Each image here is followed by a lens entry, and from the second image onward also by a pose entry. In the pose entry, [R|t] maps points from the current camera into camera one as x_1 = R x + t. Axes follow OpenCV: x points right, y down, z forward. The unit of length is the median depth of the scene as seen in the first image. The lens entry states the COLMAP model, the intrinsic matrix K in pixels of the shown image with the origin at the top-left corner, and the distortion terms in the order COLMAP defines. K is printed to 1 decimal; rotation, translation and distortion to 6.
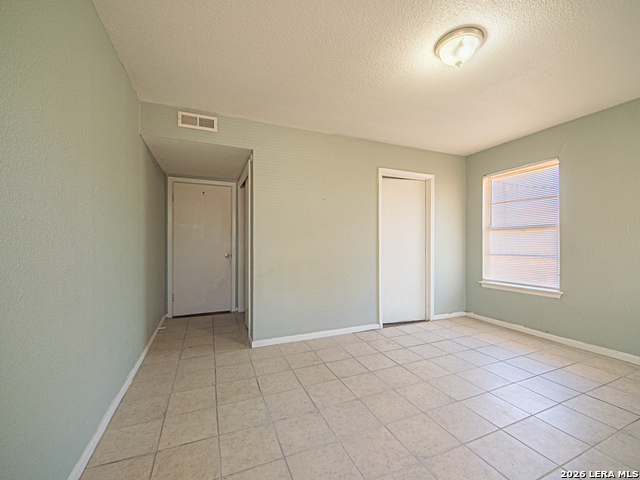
lens RADIAL K [[273.7, 0, 334.7], [0, 273.7, 241.1], [0, 0, 1]] dist [0.001215, -0.000018]
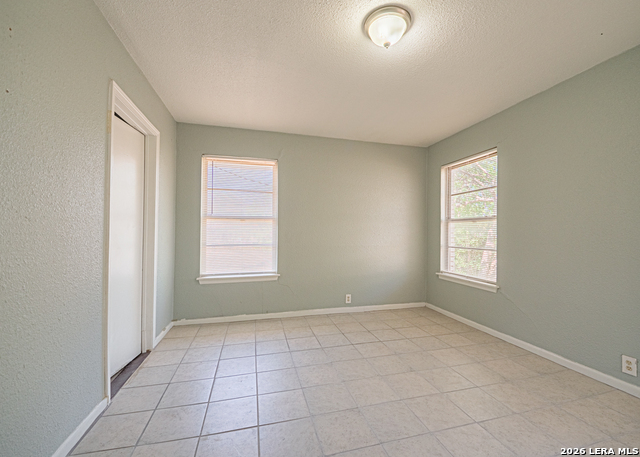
lens RADIAL K [[270.4, 0, 317.5], [0, 270.4, 230.1], [0, 0, 1]] dist [0.001140, -0.000038]
pose [[0.166855, 0.011443, 0.985915, -0.292901], [-0.008334, 0.999913, -0.010195, 0.005549], [-0.985946, -0.006516, 0.166936, 0.635752]]
